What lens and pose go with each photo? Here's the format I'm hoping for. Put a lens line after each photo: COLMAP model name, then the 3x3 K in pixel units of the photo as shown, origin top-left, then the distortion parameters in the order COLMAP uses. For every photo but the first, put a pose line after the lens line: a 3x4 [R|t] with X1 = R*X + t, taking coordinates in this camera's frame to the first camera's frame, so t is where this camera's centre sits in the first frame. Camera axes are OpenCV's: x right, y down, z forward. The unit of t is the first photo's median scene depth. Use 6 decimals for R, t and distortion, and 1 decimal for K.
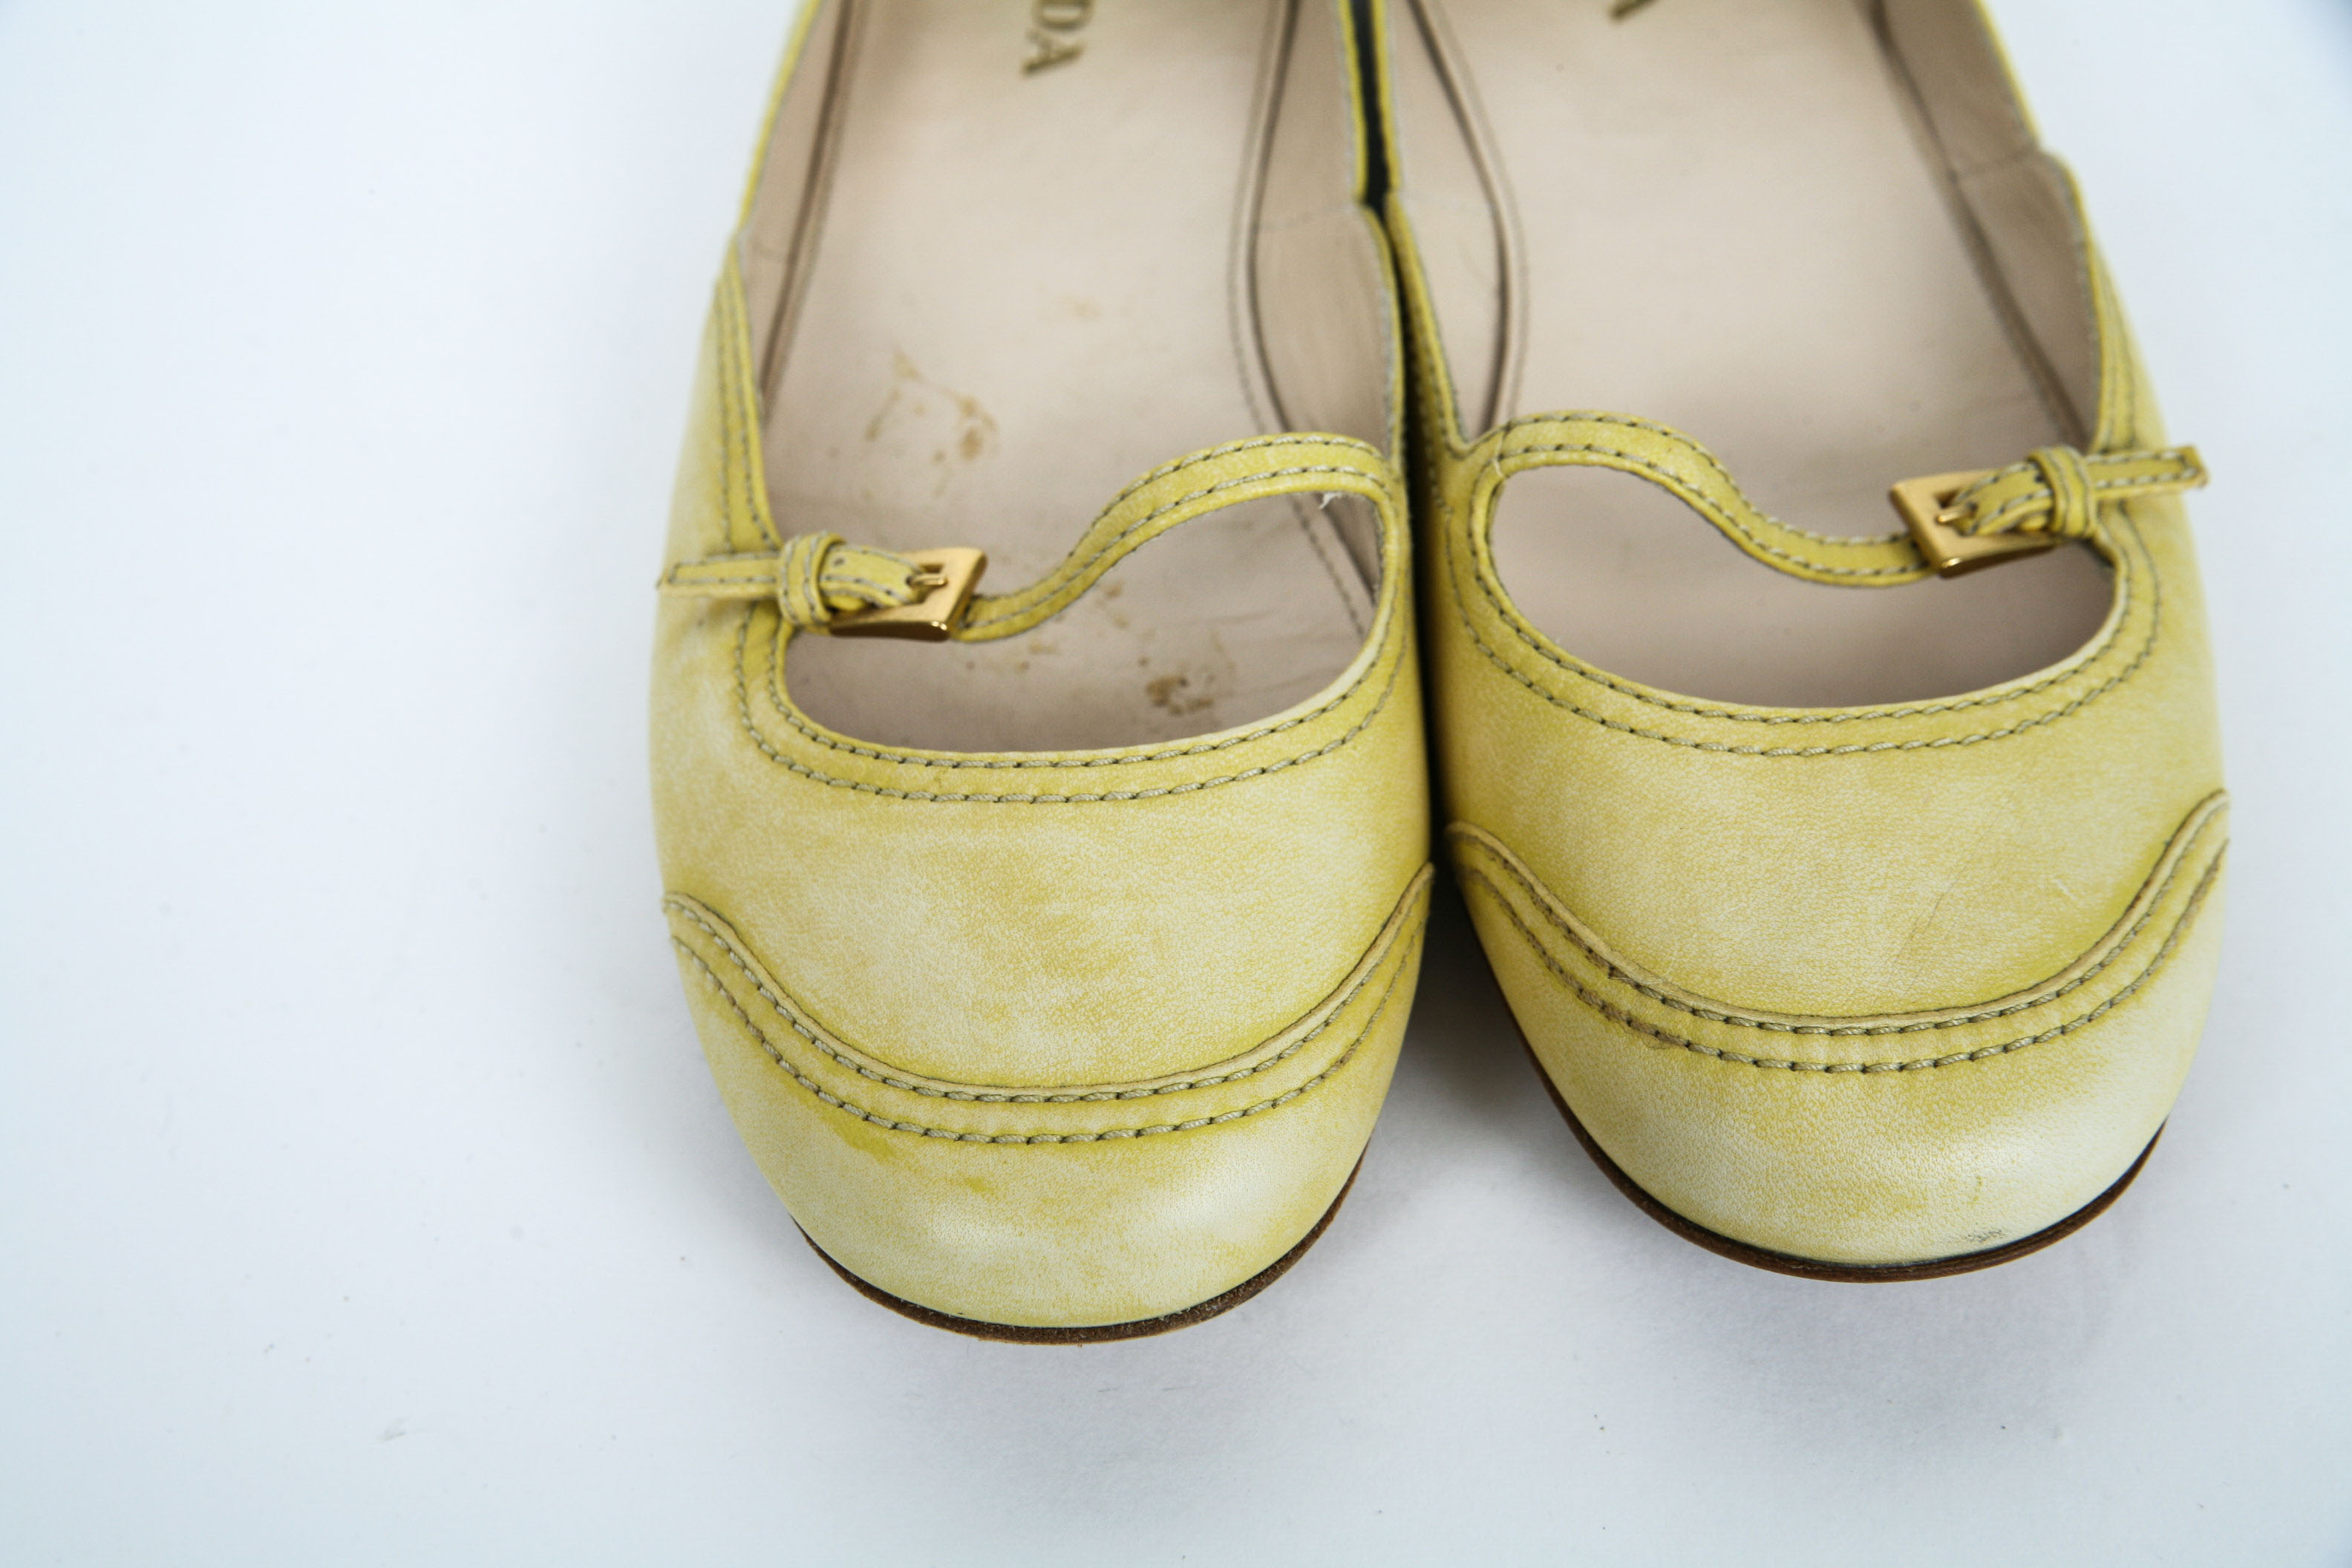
lens RADIAL K [[3471.5, 0, 1176.0], [0, 3471.5, 784.0], [0, 0, 1]] dist [0.016964, 0.049355]
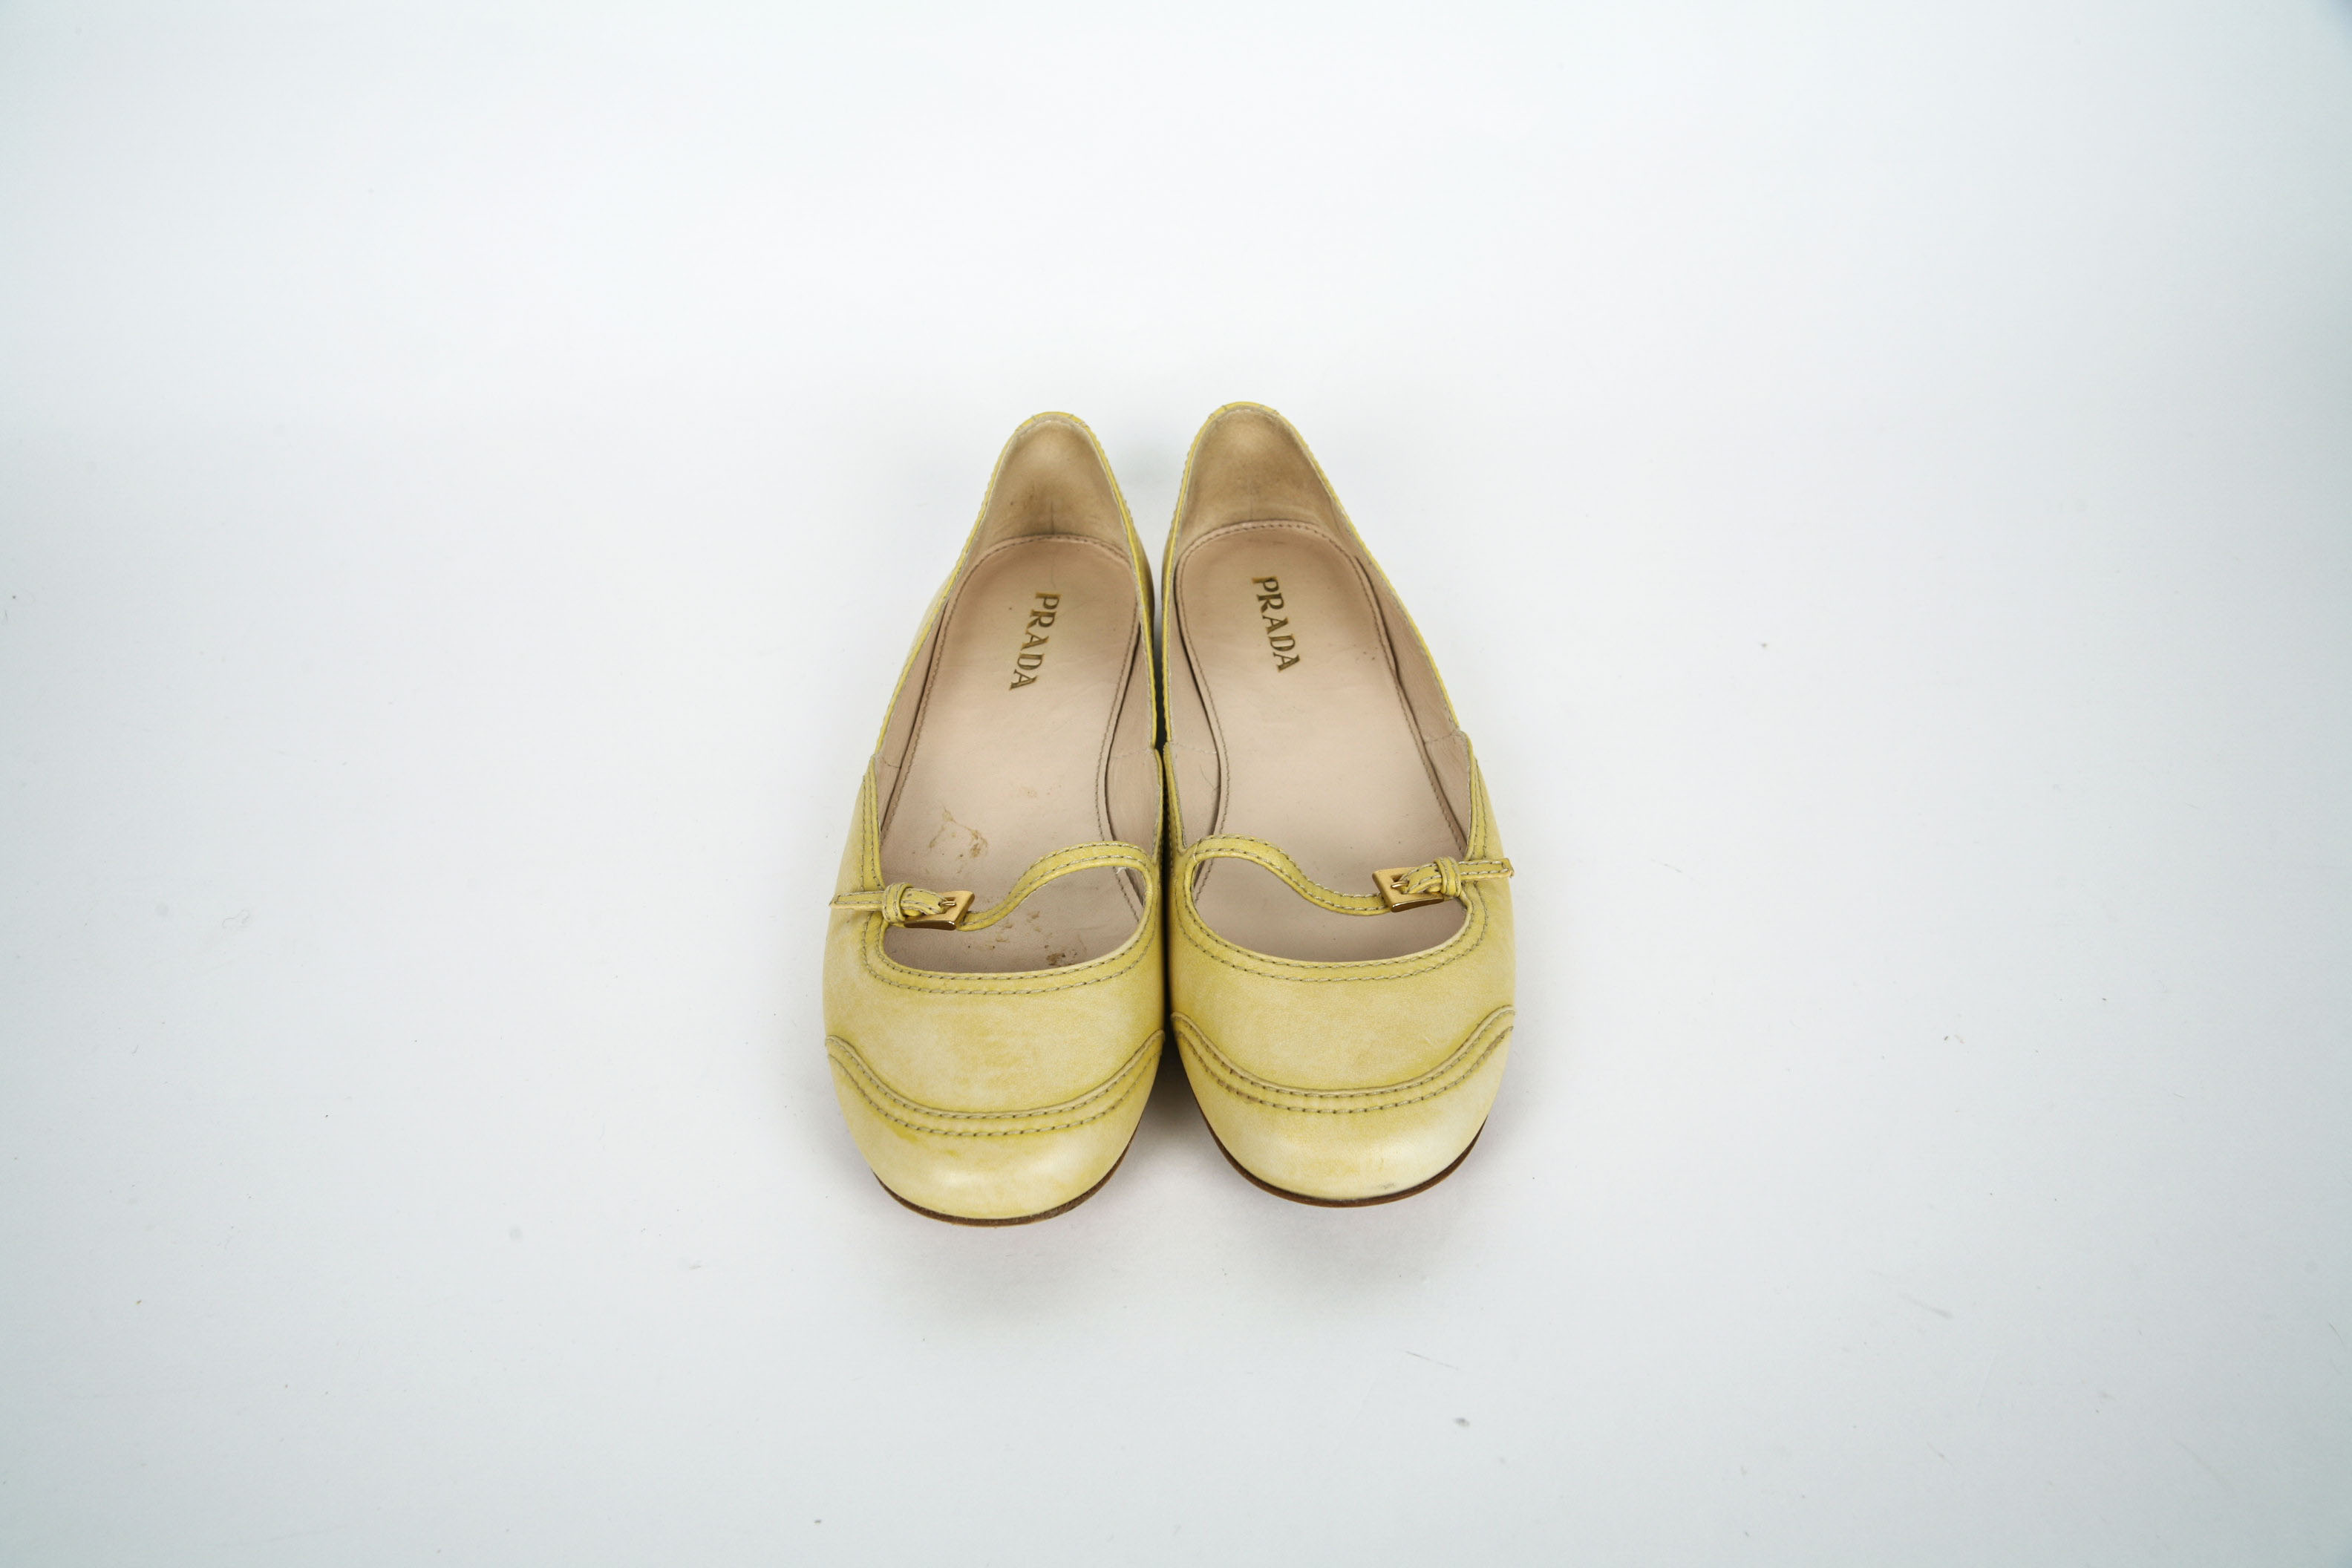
lens RADIAL K [[2118.7, 0, 1176.0], [0, 2118.7, 784.0], [0, 0, 1]] dist [-0.054766, -0.000438]
pose [[0.999808, 0.019016, -0.004685, 0.088354], [-0.019519, 0.987100, -0.158909, 0.086406], [0.001602, 0.158970, 0.987282, -0.409771]]
